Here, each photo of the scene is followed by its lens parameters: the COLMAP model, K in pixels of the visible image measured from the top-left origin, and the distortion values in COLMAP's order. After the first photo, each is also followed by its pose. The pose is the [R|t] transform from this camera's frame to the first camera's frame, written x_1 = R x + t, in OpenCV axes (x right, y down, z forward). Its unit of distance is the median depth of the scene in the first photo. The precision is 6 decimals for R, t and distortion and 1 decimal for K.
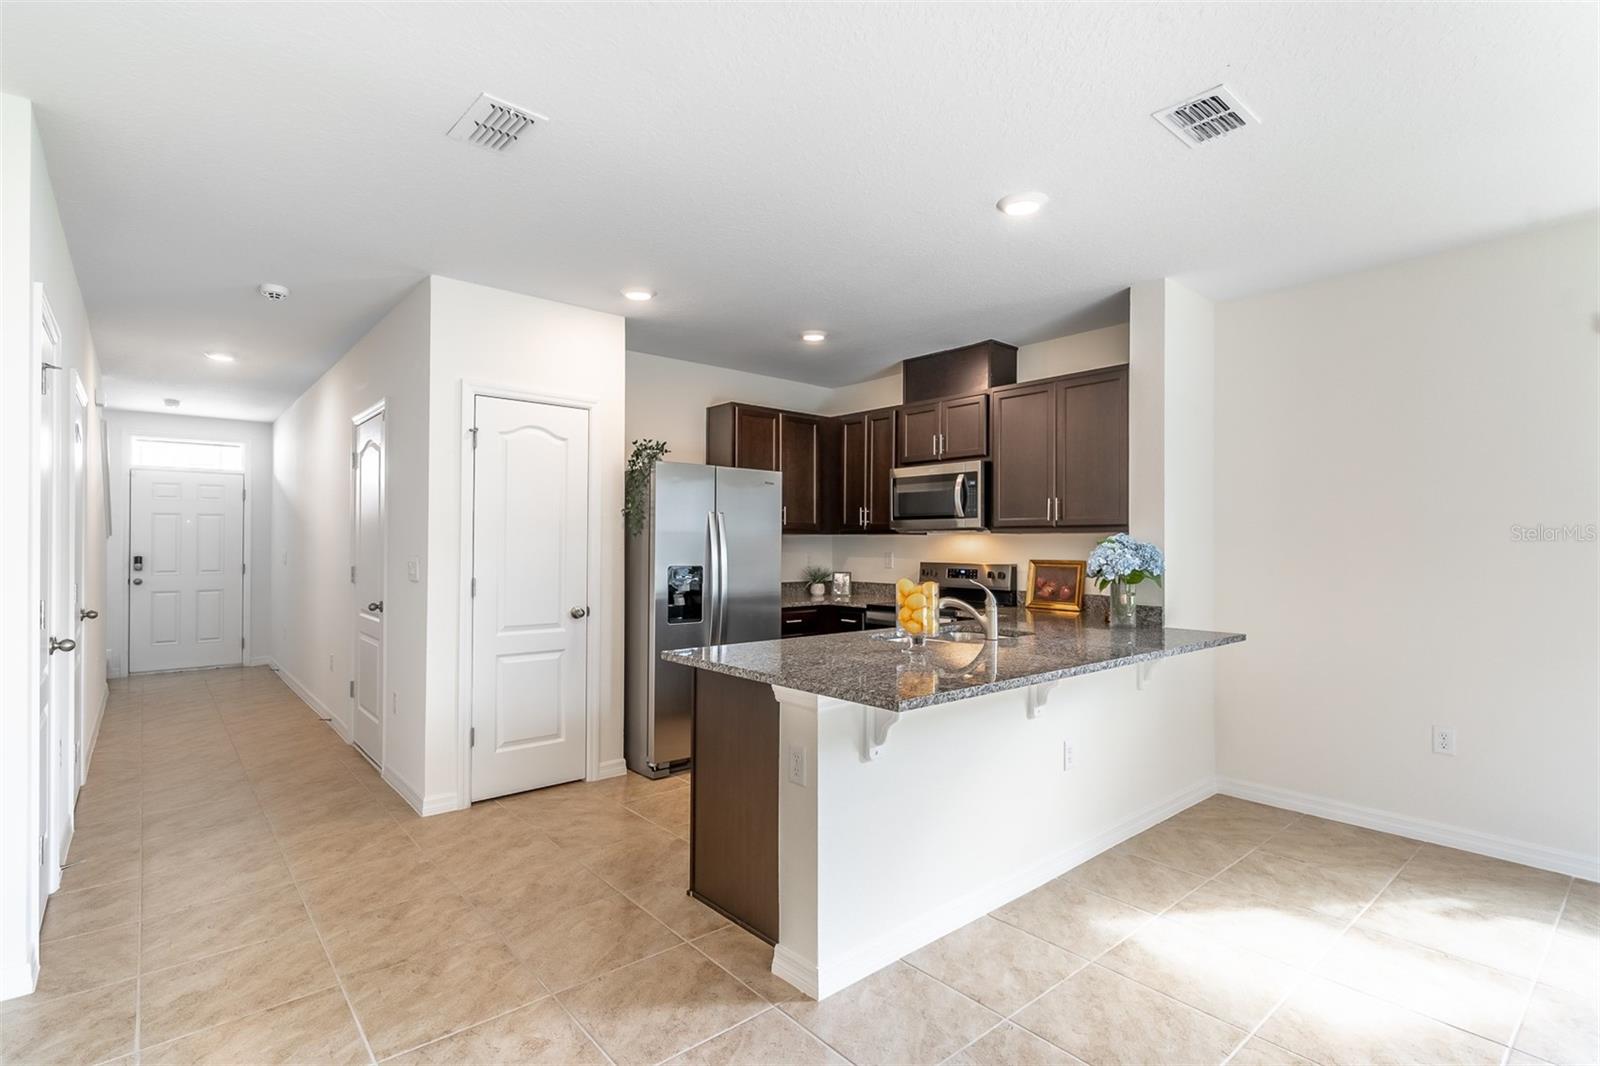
lens RADIAL K [[762.6, 0, 795.5], [0, 762.6, 536.9], [0, 0, 1]] dist [0.002300, -0.000637]
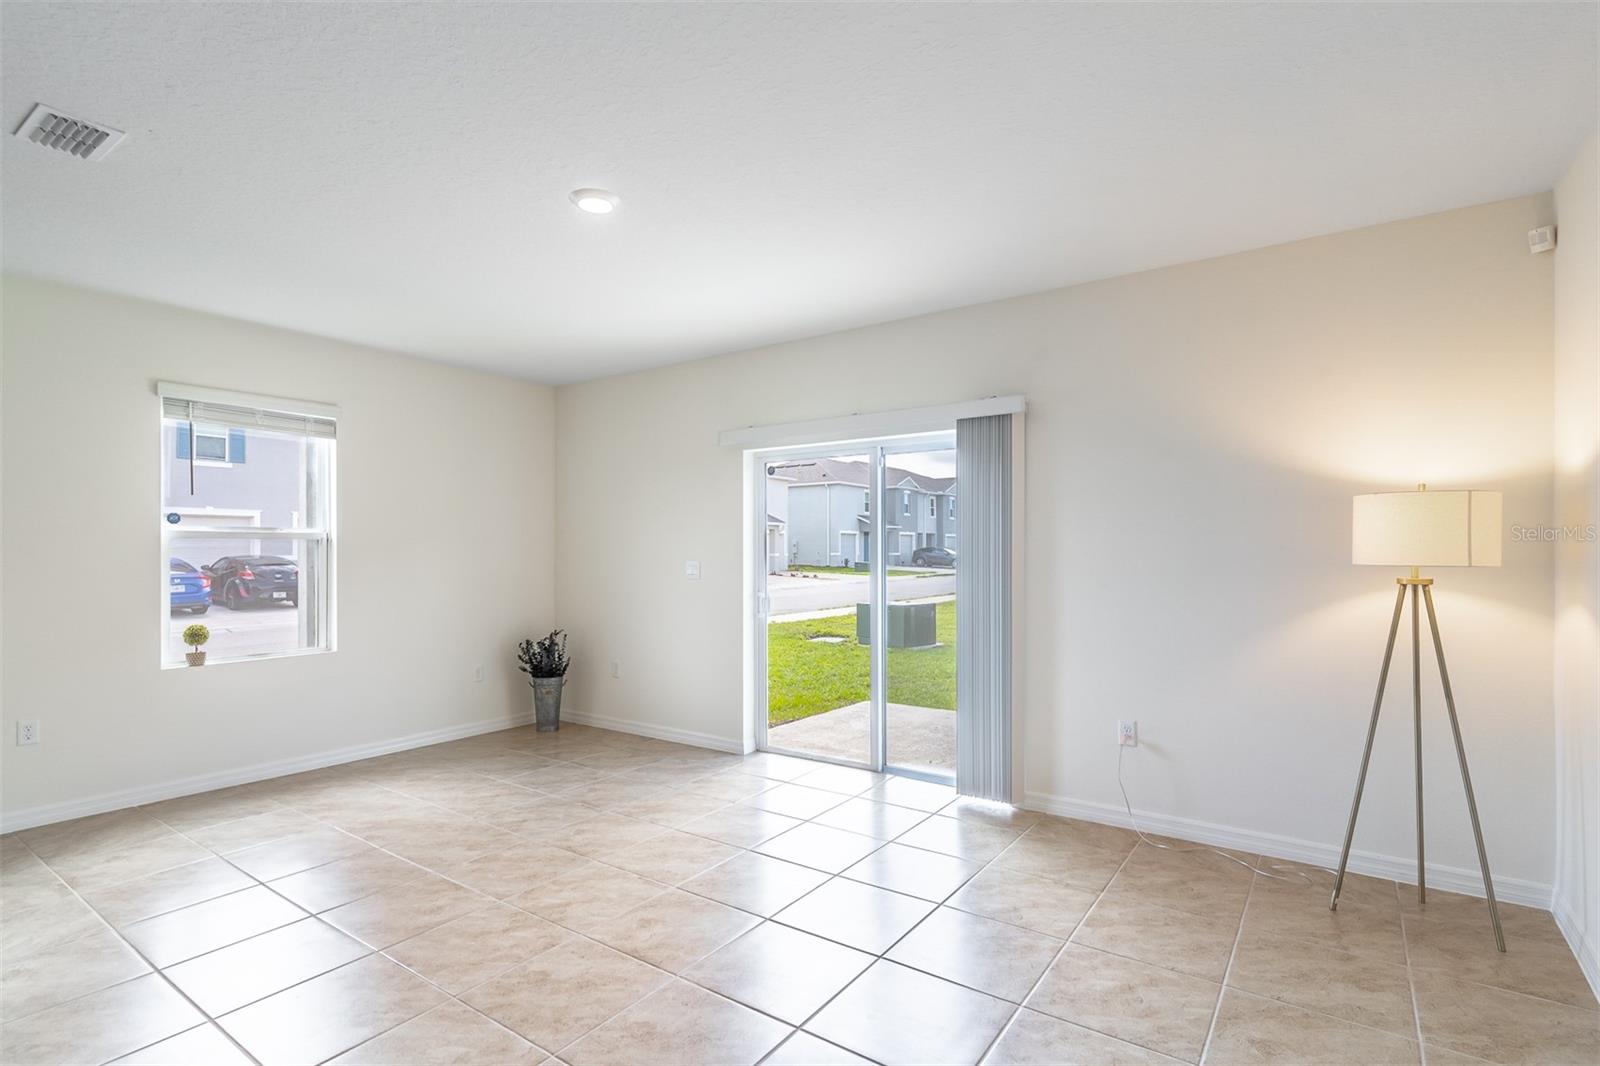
lens RADIAL K [[776.8, 0, 793.5], [0, 776.8, 547.8], [0, 0, 1]] dist [0.000776, 0.000030]
pose [[-0.242183, 0.001267, 0.970230, -0.348941], [-0.006035, 0.999978, -0.002812, 0.000814], [-0.970212, -0.006536, -0.242170, 0.152659]]
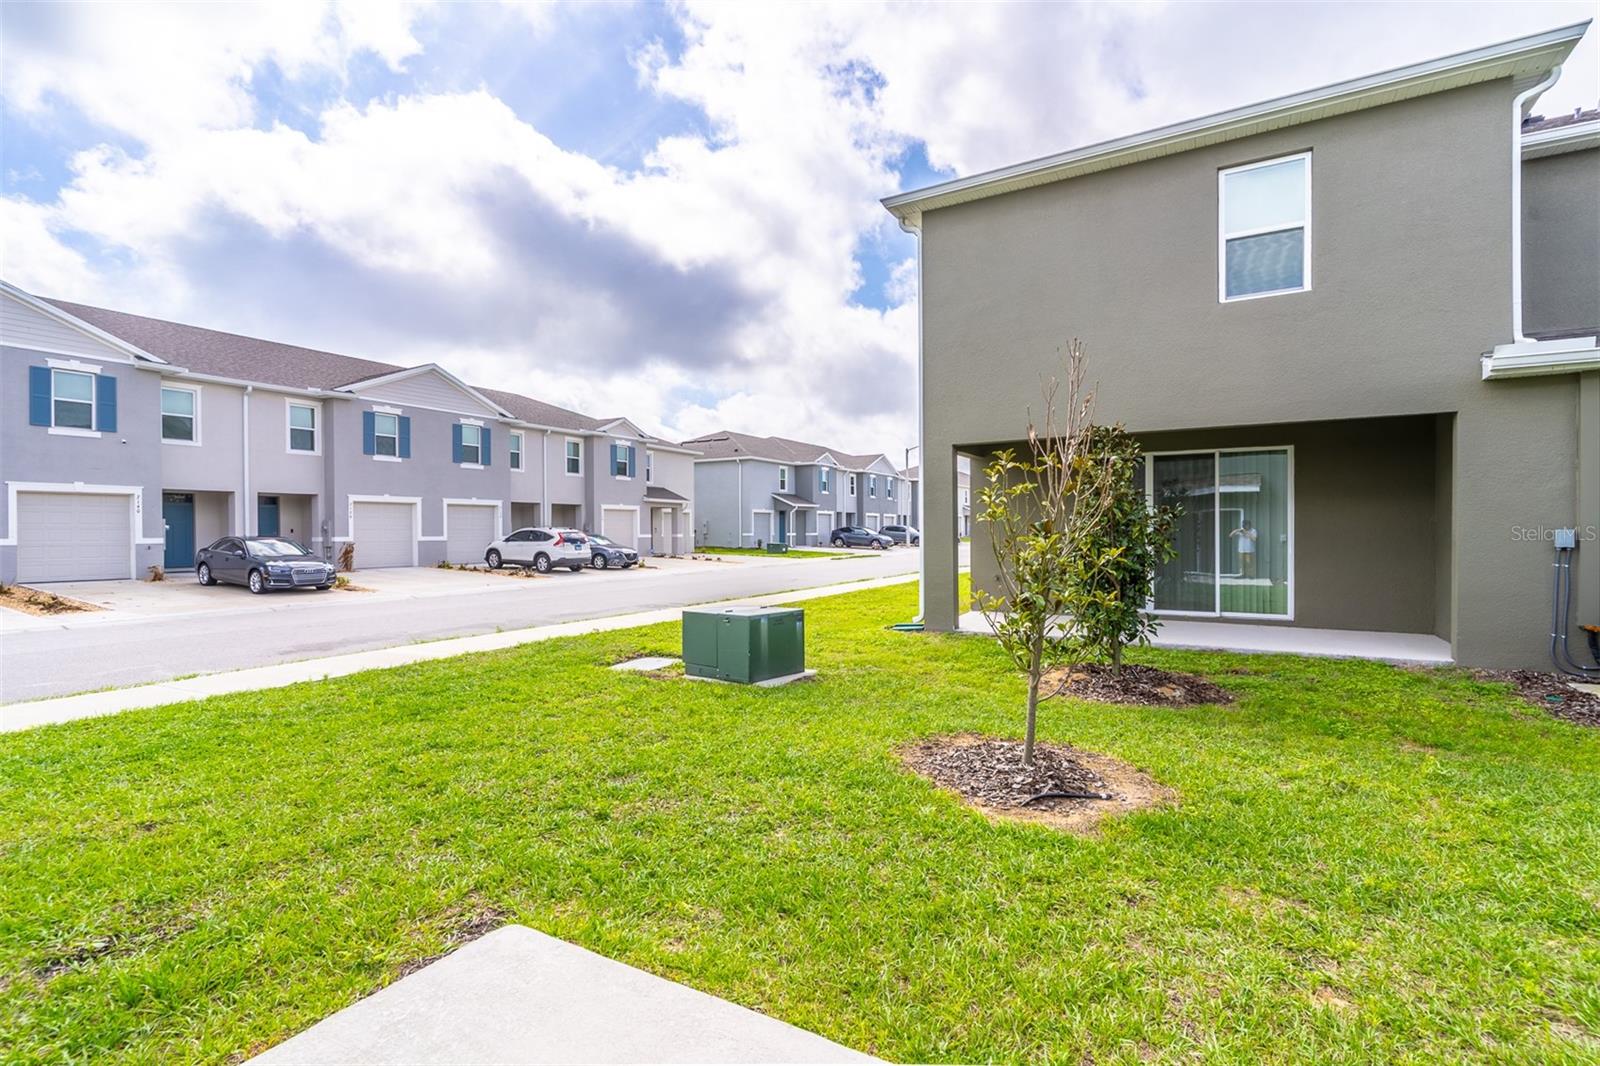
lens RADIAL K [[762.6, 0, 795.5], [0, 762.6, 536.9], [0, 0, 1]] dist [0.002300, -0.000637]
pose [[-0.330473, -0.008860, 0.943774, 0.533306], [-0.004061, 0.999960, 0.007966, 0.004165], [-0.943807, -0.001200, -0.330496, -0.396323]]
